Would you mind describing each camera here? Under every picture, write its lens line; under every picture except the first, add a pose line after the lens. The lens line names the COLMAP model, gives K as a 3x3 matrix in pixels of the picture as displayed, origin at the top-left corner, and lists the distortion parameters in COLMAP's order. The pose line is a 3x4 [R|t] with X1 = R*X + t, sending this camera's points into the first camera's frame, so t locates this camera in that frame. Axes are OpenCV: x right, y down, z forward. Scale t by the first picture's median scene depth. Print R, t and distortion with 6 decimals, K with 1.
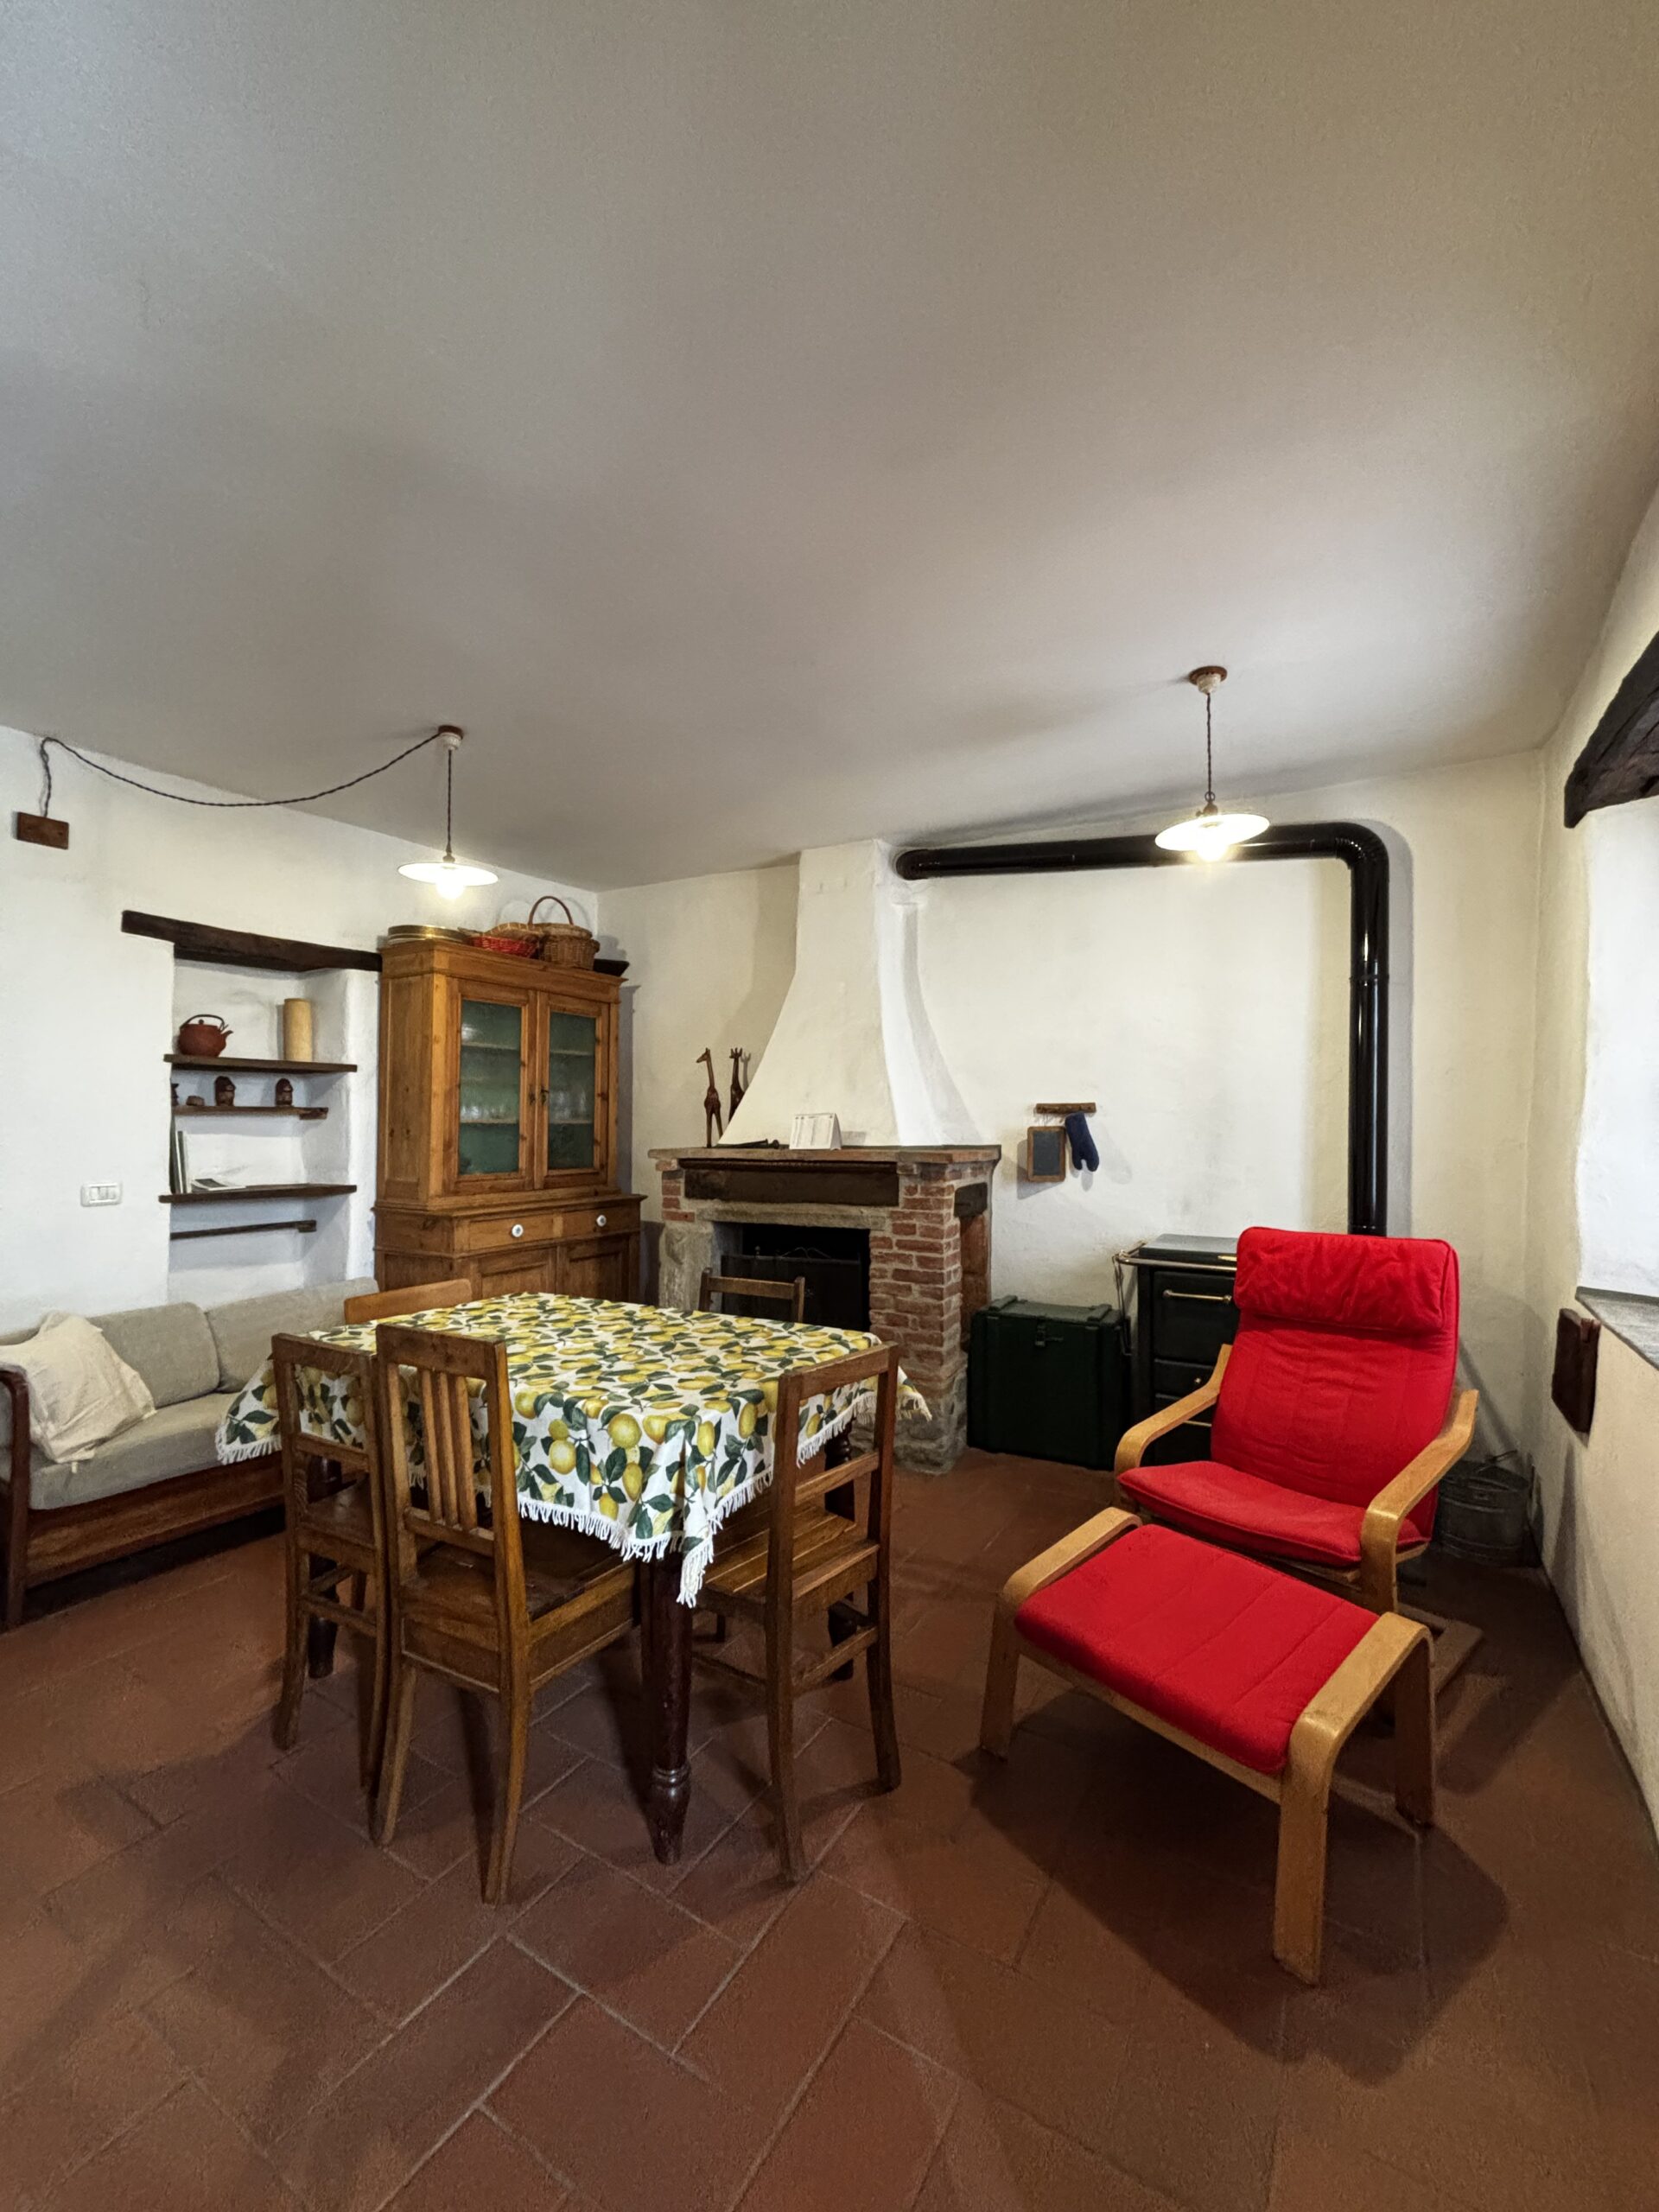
lens RADIAL K [[889.7, 0, 835.9], [0, 889.7, 1107.8], [0, 0, 1]] dist [0.002053, -0.004242]
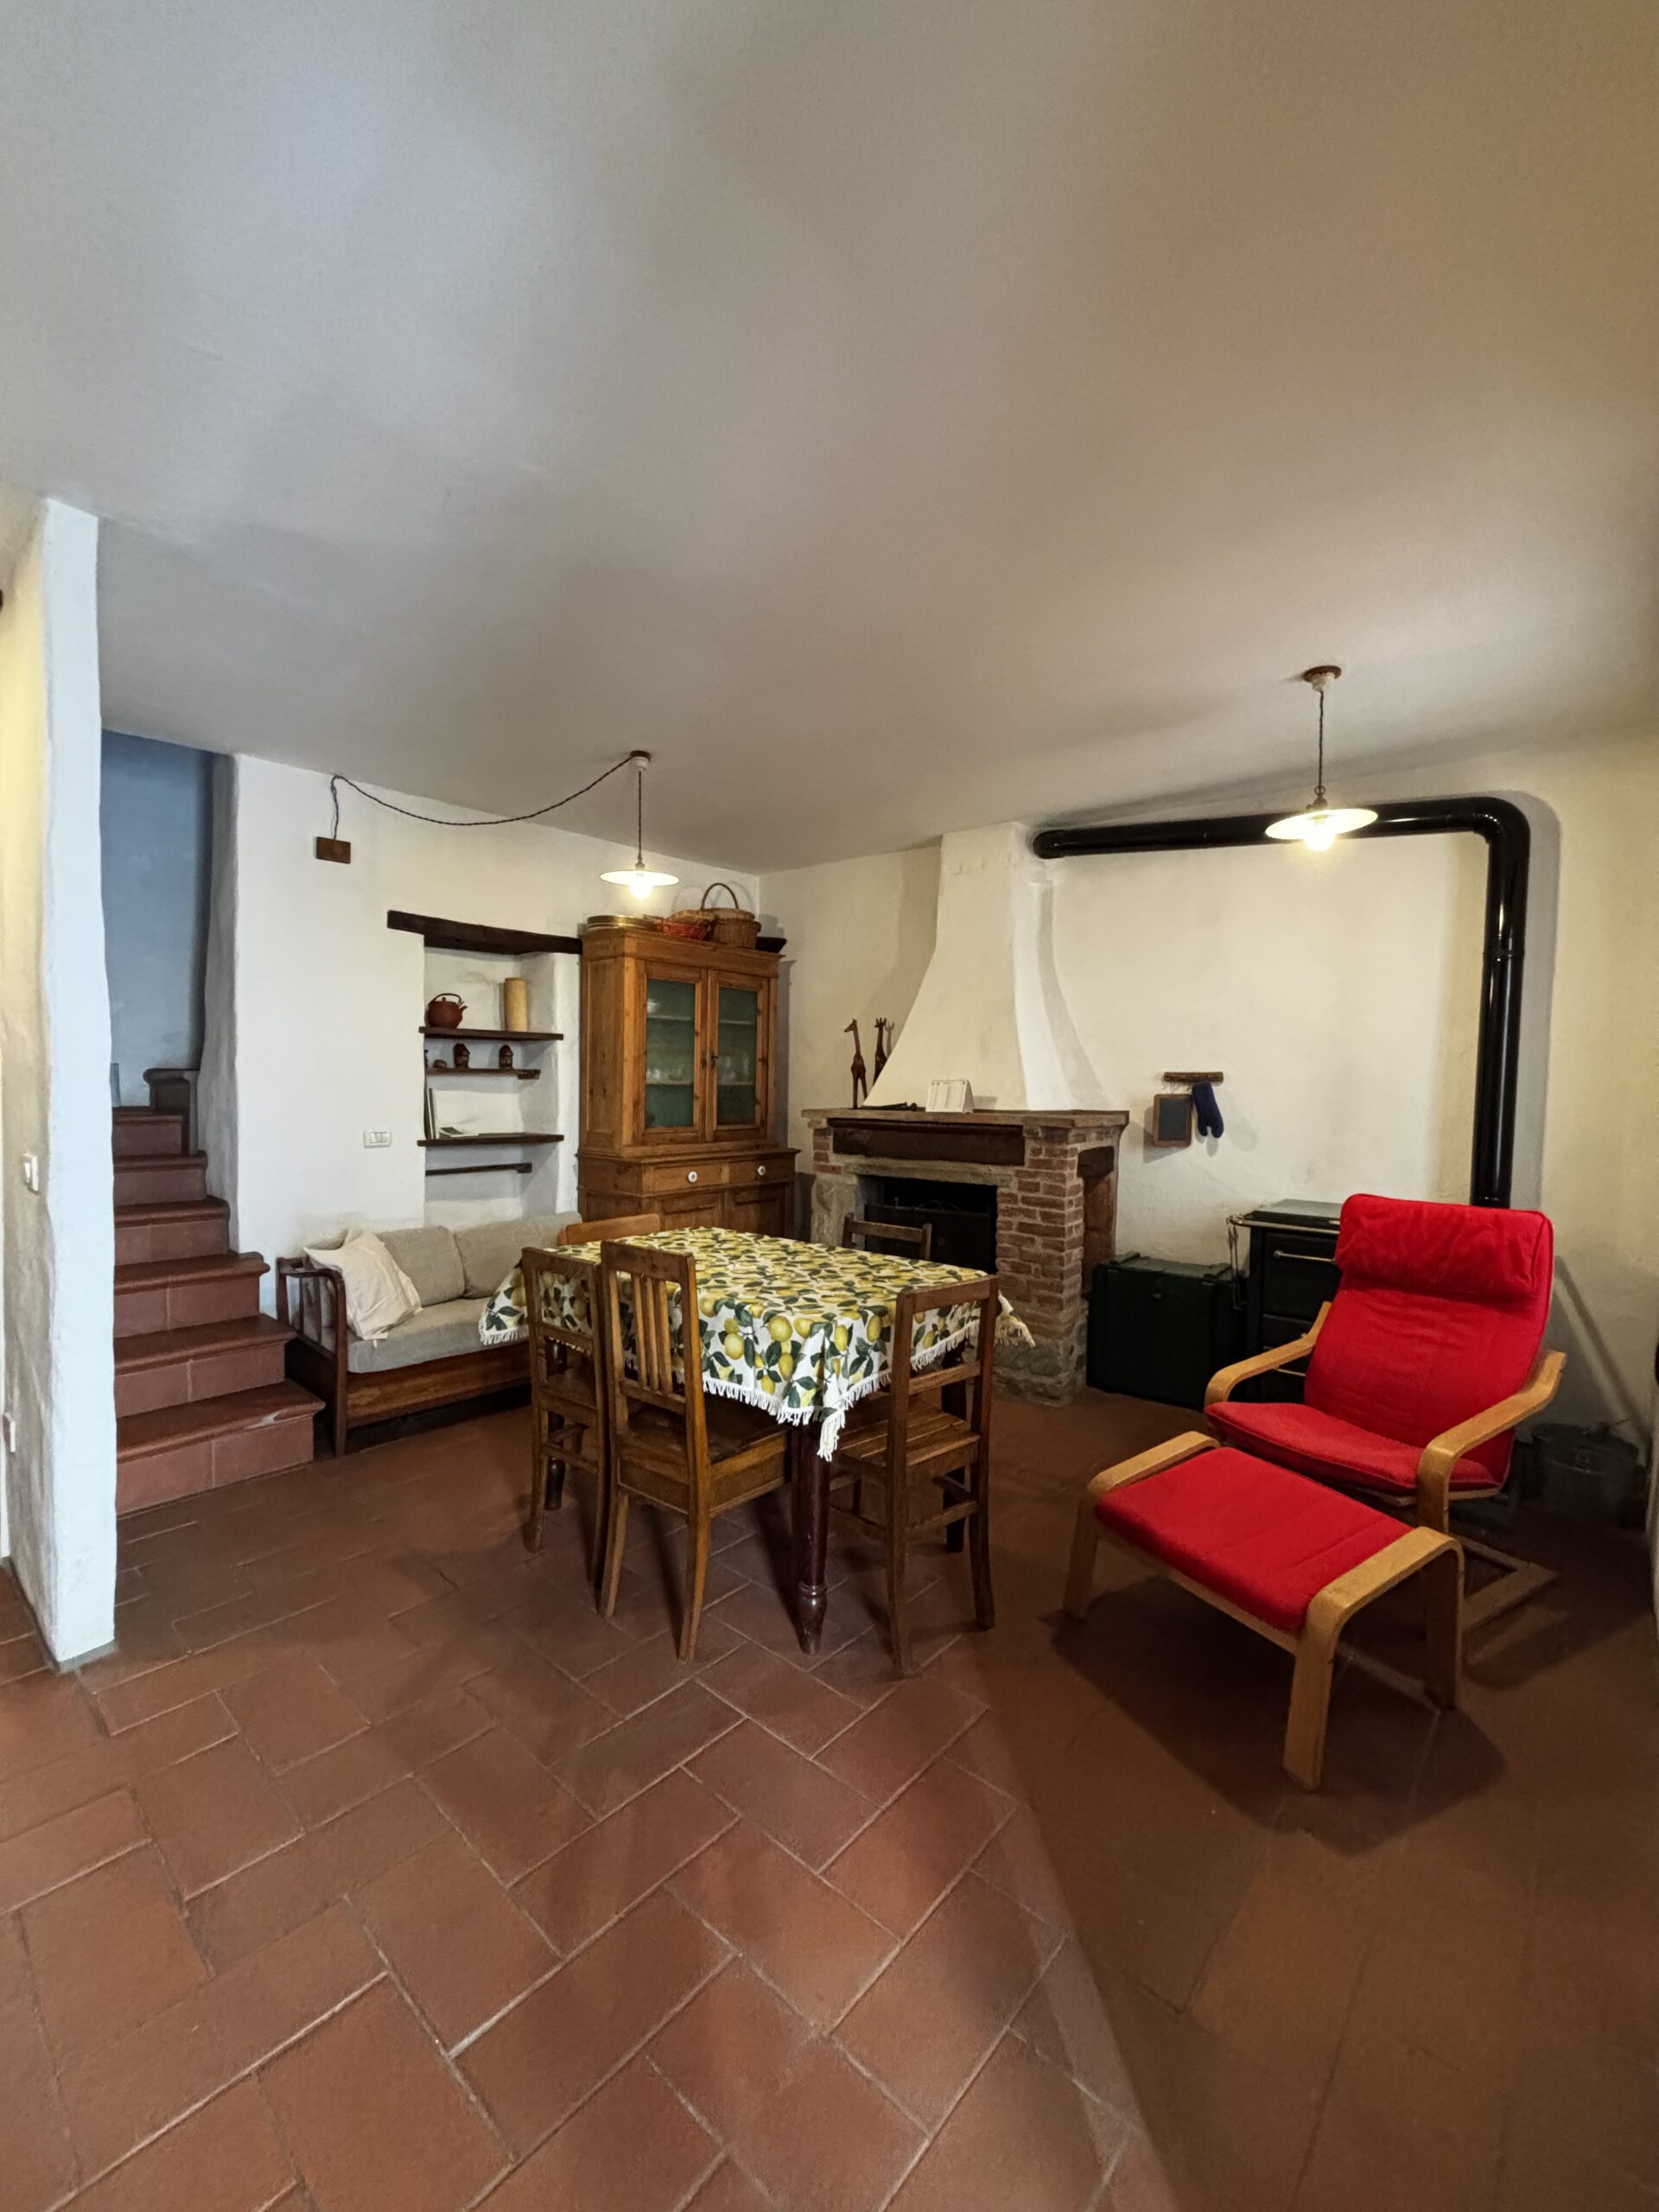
lens RADIAL K [[889.7, 0, 834.4], [0, 889.7, 1104.5], [0, 0, 1]] dist [0.002053, -0.004242]
pose [[0.984770, 0.016526, -0.173074, 0.028032], [-0.008791, 0.998932, 0.045360, -0.012309], [0.173638, -0.043148, 0.983864, -0.116955]]
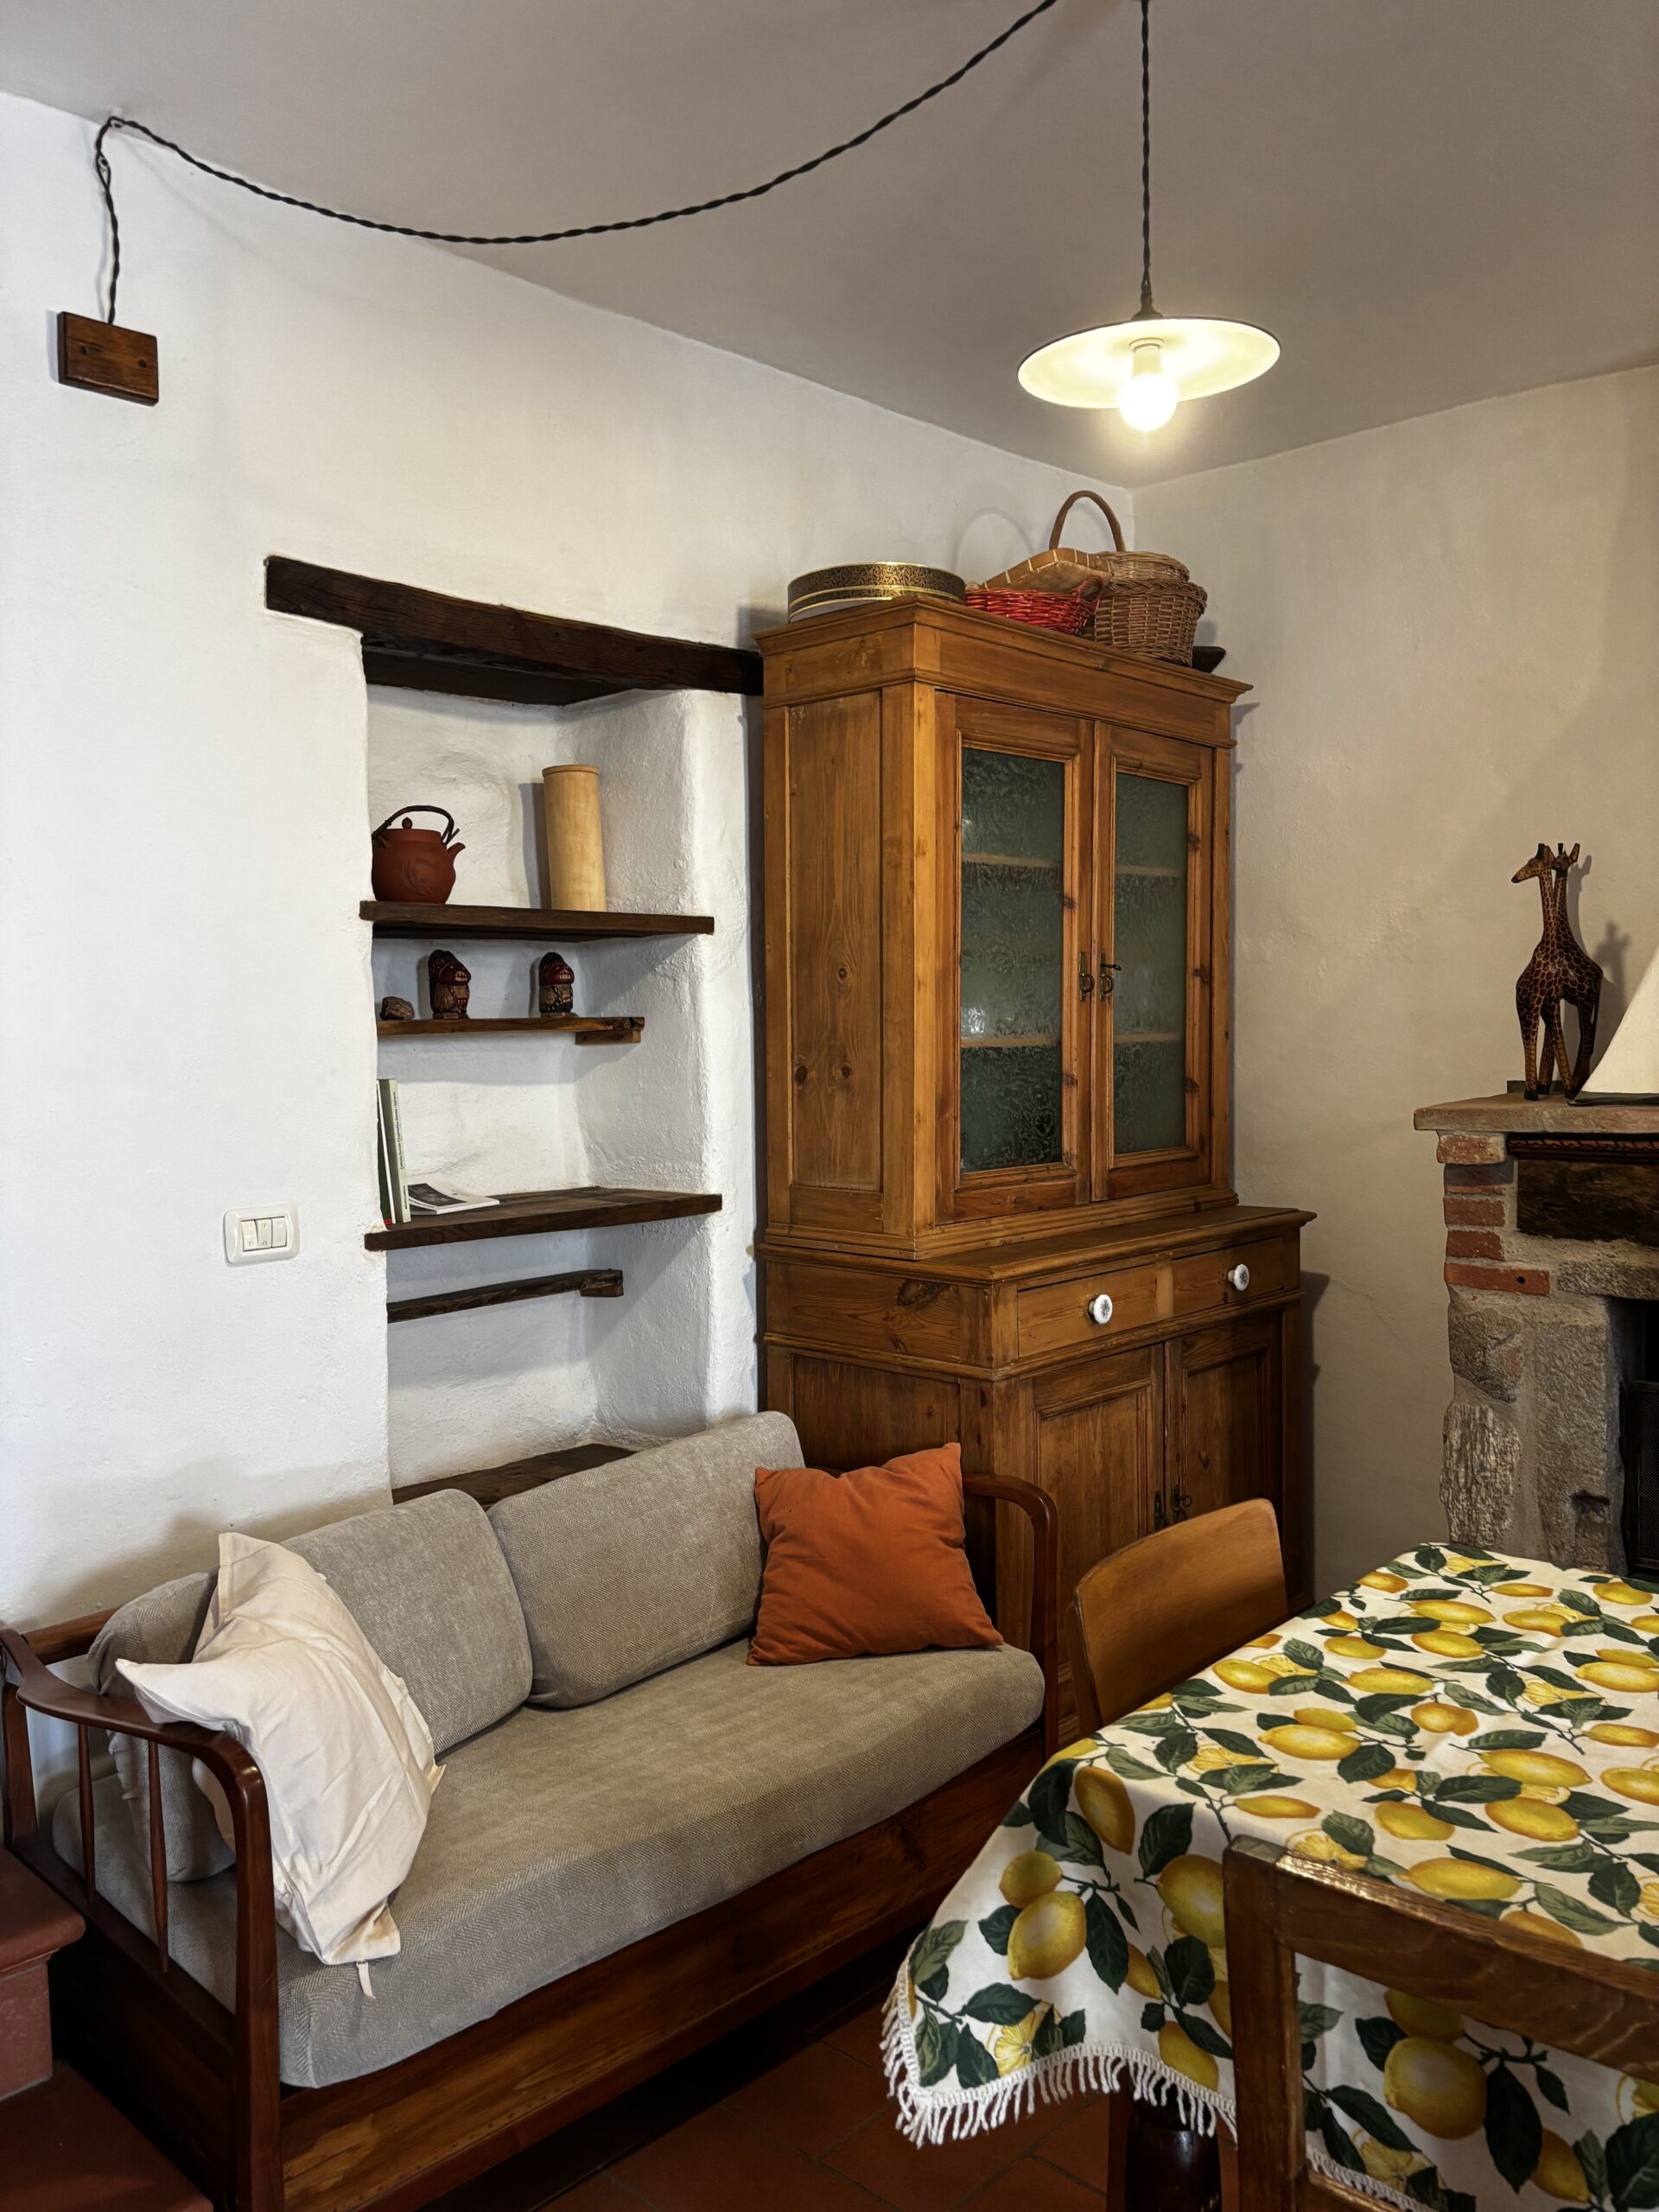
lens RADIAL K [[1675.3, 0, 807.5], [0, 1675.3, 1098.9], [0, 0, 1]] dist [0.059550, -0.068995]
pose [[0.975472, -0.005229, -0.220060, -0.346741], [0.020568, 0.997509, 0.067469, -0.015272], [0.219159, -0.070340, 0.973150, 0.242160]]
